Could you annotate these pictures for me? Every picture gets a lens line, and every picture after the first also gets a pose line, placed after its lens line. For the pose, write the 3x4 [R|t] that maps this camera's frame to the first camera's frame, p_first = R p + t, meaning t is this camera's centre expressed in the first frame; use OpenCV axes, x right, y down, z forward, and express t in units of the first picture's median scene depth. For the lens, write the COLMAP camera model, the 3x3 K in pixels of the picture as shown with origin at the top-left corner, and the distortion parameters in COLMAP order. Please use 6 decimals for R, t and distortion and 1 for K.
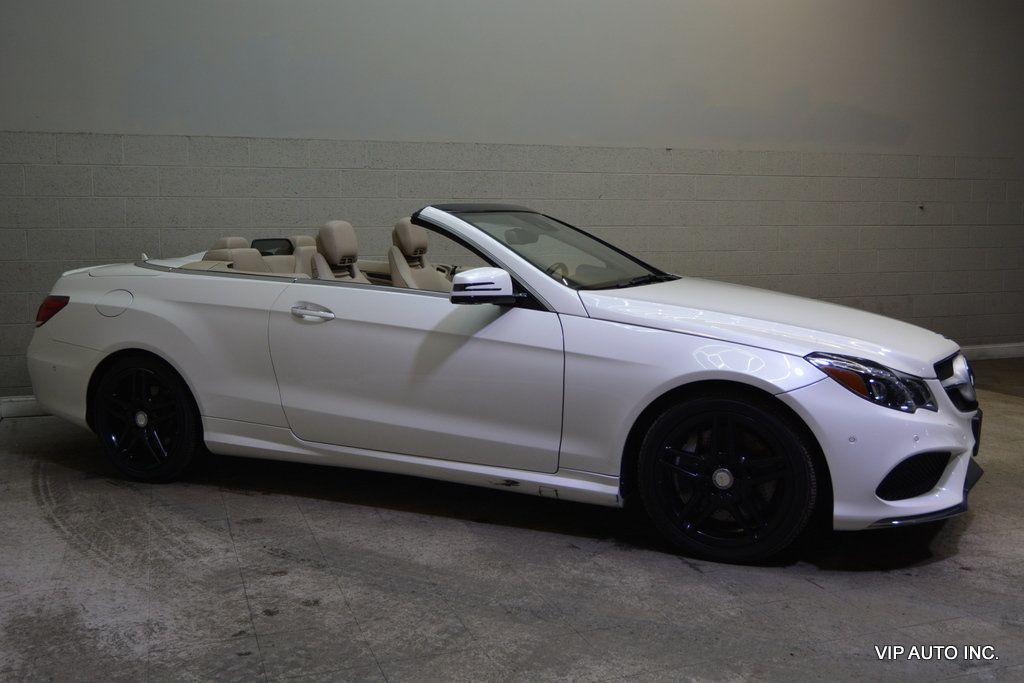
lens RADIAL K [[1012.6, 0, 495.3], [0, 1012.6, 360.0], [0, 0, 1]] dist [-0.003728, 0.000000]
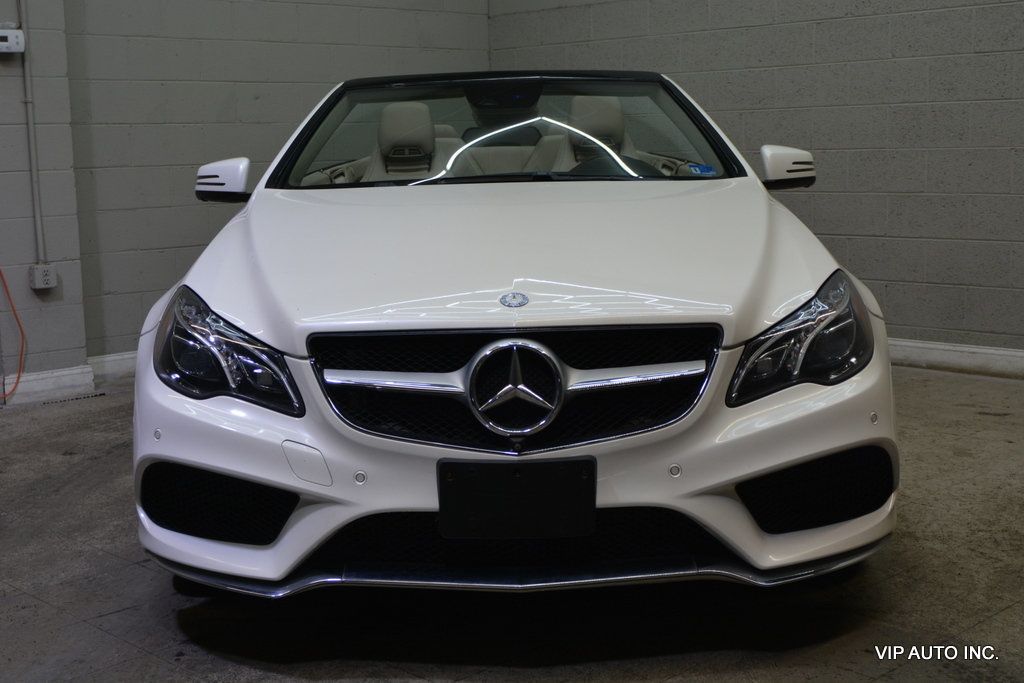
lens RADIAL K [[1405.2, 0, 516.3], [0, 1405.2, 363.6], [0, 0, 1]] dist [0.000368, 0.000000]
pose [[0.413537, 0.135360, -0.900369, 1.188979], [-0.096563, 0.989830, 0.104459, -0.072704], [0.905352, 0.043744, 0.422402, 0.785029]]
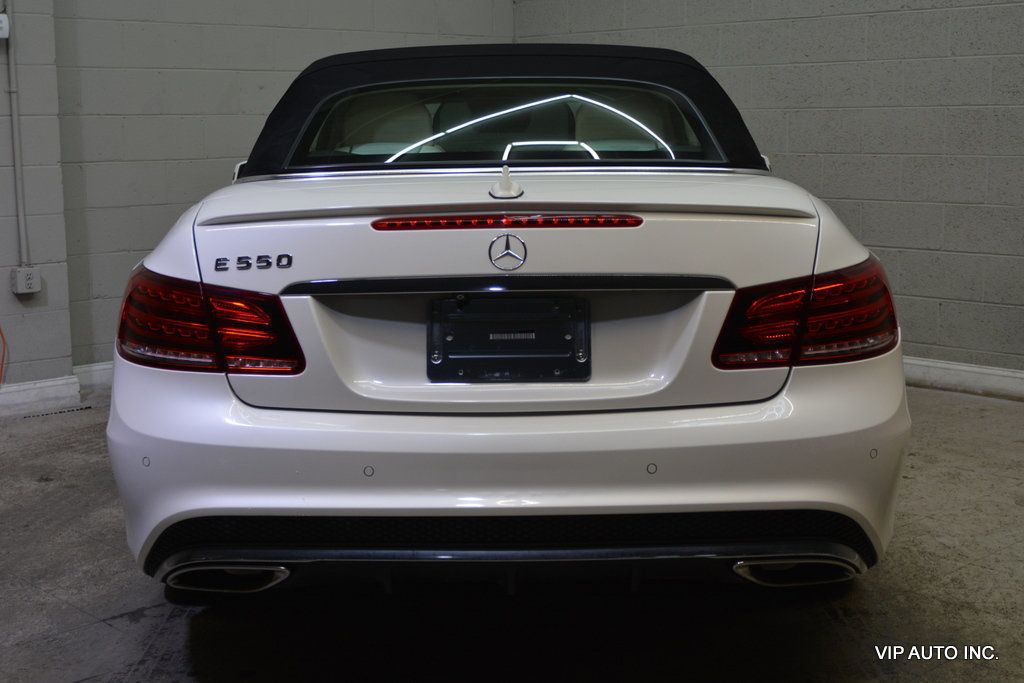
lens RADIAL K [[1462.0, 0, 514.0], [0, 1462.0, 355.6], [0, 0, 1]] dist [-0.000025, 0.000000]
pose [[0.392652, 0.144978, -0.908188, 1.125857], [-0.112134, 0.987676, 0.109187, -0.099249], [0.912826, 0.058966, 0.404070, 0.820550]]
